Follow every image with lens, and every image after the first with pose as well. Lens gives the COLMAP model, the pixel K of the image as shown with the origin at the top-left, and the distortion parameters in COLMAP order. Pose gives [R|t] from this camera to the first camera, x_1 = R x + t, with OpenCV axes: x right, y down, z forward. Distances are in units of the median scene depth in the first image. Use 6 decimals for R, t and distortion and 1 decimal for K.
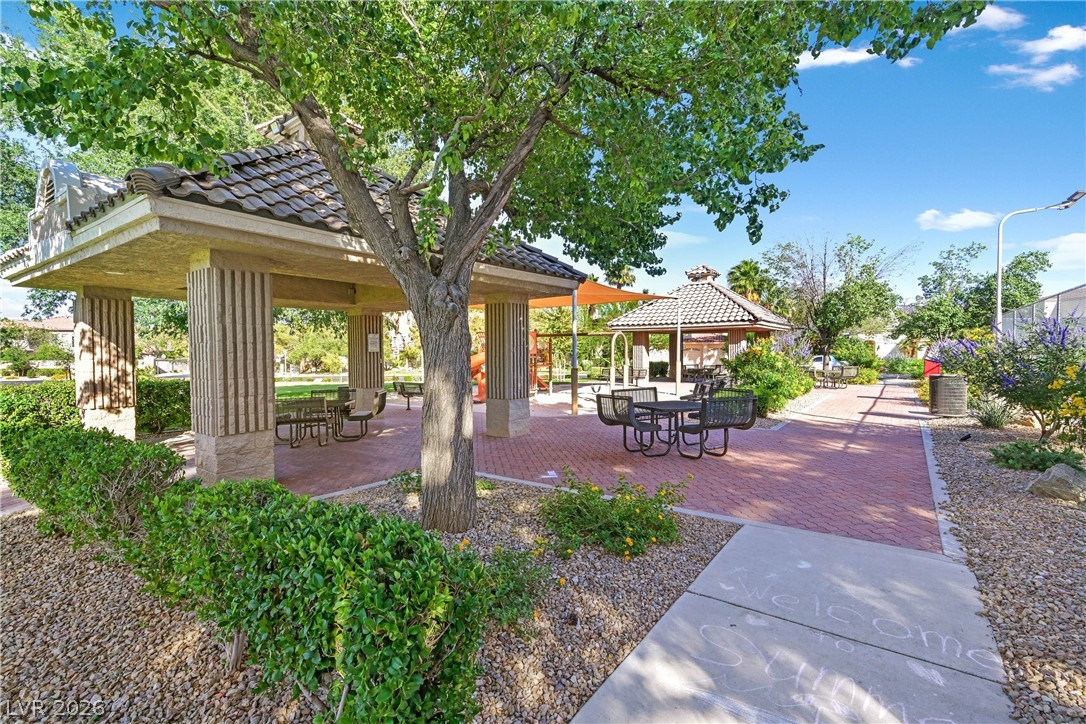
lens RADIAL K [[487.0, 0, 546.7], [0, 487.0, 362.5], [0, 0, 1]] dist [0.005302, 0.000480]
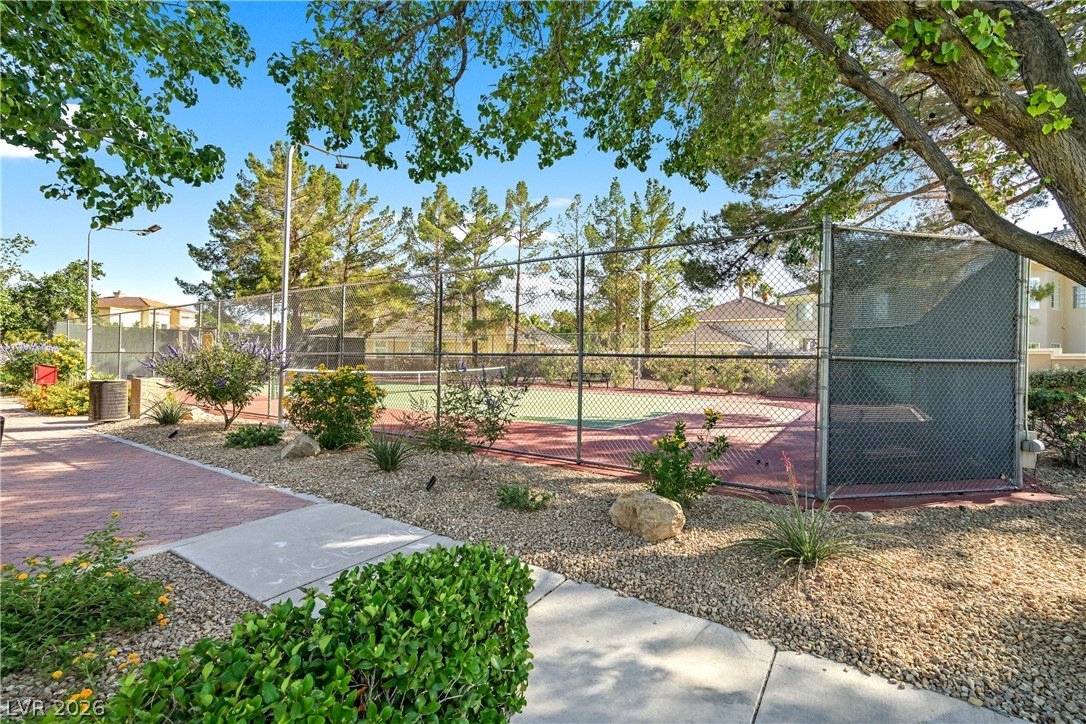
lens RADIAL K [[487.0, 0, 544.5], [0, 487.0, 360.8], [0, 0, 1]] dist [0.005302, 0.000480]
pose [[-0.045391, -0.002139, 0.998967, -0.241614], [0.004437, 0.999987, 0.002343, -0.013756], [-0.998959, 0.004539, -0.045381, 0.133675]]
